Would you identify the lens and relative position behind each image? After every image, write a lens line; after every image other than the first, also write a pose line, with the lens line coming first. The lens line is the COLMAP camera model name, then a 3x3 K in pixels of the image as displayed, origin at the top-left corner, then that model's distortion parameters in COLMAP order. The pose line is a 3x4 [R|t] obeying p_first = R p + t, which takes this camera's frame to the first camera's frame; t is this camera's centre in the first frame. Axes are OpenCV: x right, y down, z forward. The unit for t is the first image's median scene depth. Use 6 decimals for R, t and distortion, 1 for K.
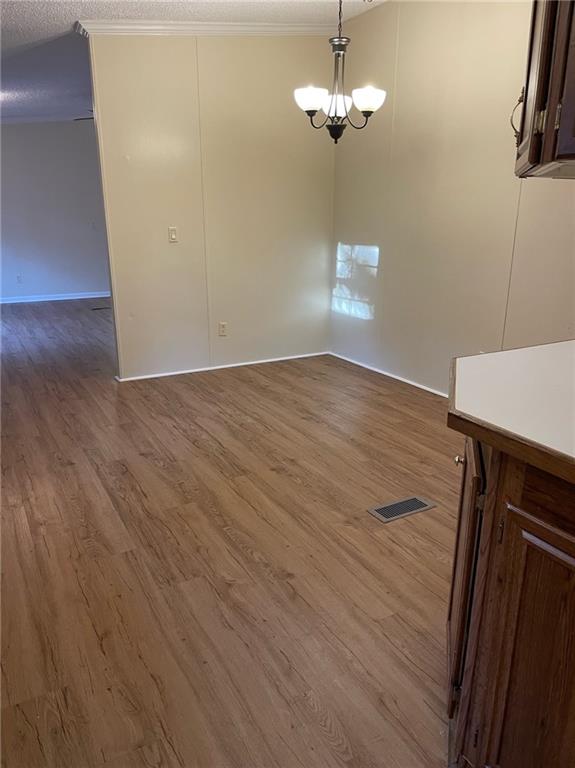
lens RADIAL K [[583.6, 0, 282.8], [0, 583.6, 380.5], [0, 0, 1]] dist [0.076332, -0.084468]
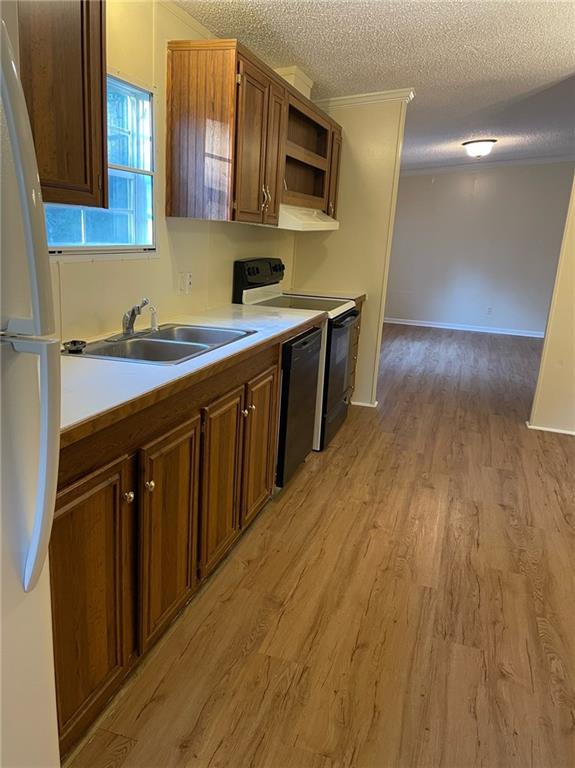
lens RADIAL K [[583.6, 0, 282.3], [0, 583.6, 376.3], [0, 0, 1]] dist [0.076332, -0.084468]
pose [[0.687021, 0.221005, -0.692214, 0.138444], [-0.263859, 0.963476, 0.045732, -0.026114], [0.677038, 0.151228, 0.720242, 0.047239]]
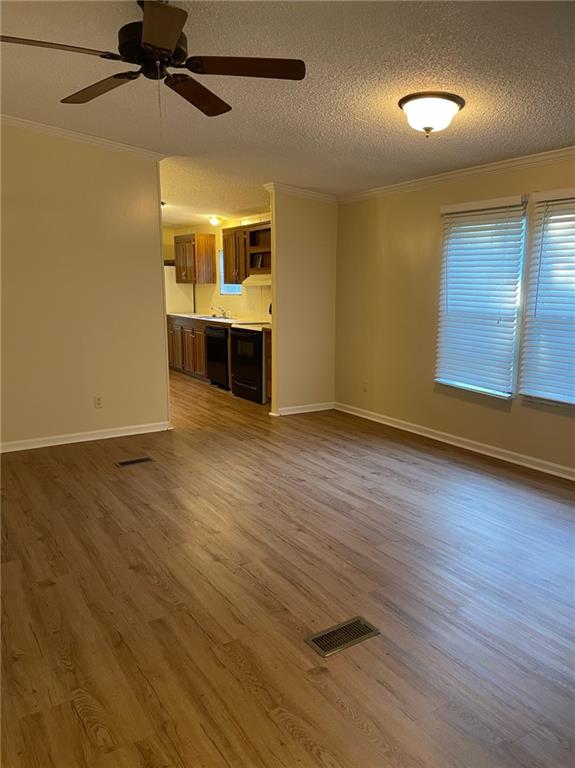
lens RADIAL K [[583.6, 0, 287.8], [0, 583.6, 383.9], [0, 0, 1]] dist [0.076332, -0.084468]
pose [[-0.998085, 0.019823, -0.058598, -0.699581], [-0.008330, 0.895569, 0.444845, -0.964843], [0.061297, 0.444481, -0.893689, 3.173641]]
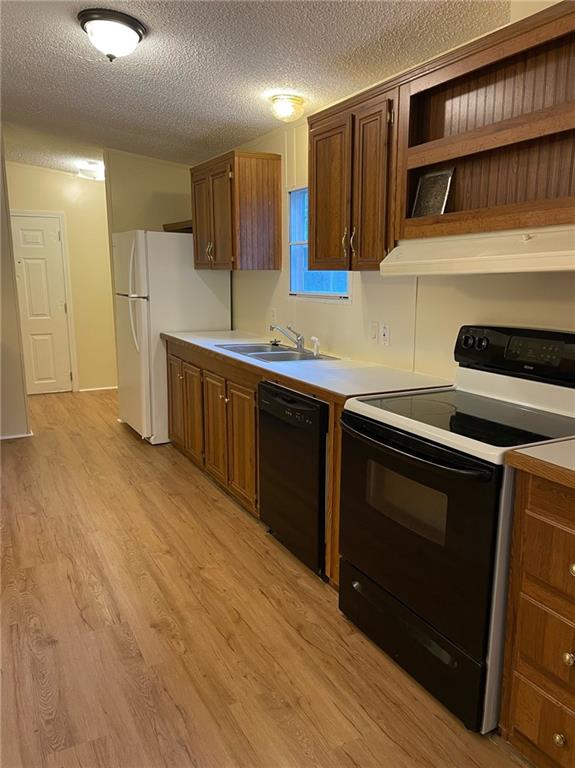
lens RADIAL K [[583.6, 0, 285.5], [0, 583.6, 383.1], [0, 0, 1]] dist [0.076332, -0.084468]
pose [[-0.999903, 0.002988, 0.013580, -0.550012], [0.008872, 0.889080, 0.457665, -0.475235], [-0.010706, 0.457741, -0.889021, 1.563804]]
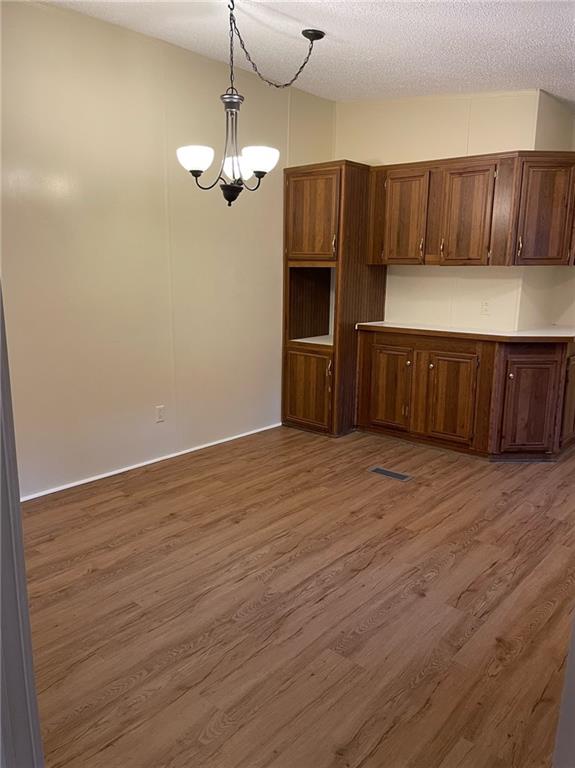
lens RADIAL K [[583.6, 0, 286.9], [0, 583.6, 382.6], [0, 0, 1]] dist [0.076332, -0.084468]
pose [[-0.351946, -0.188004, 0.916945, -0.886773], [0.249655, 0.925279, 0.285537, -0.419924], [-0.902112, 0.329414, -0.278712, 1.369325]]
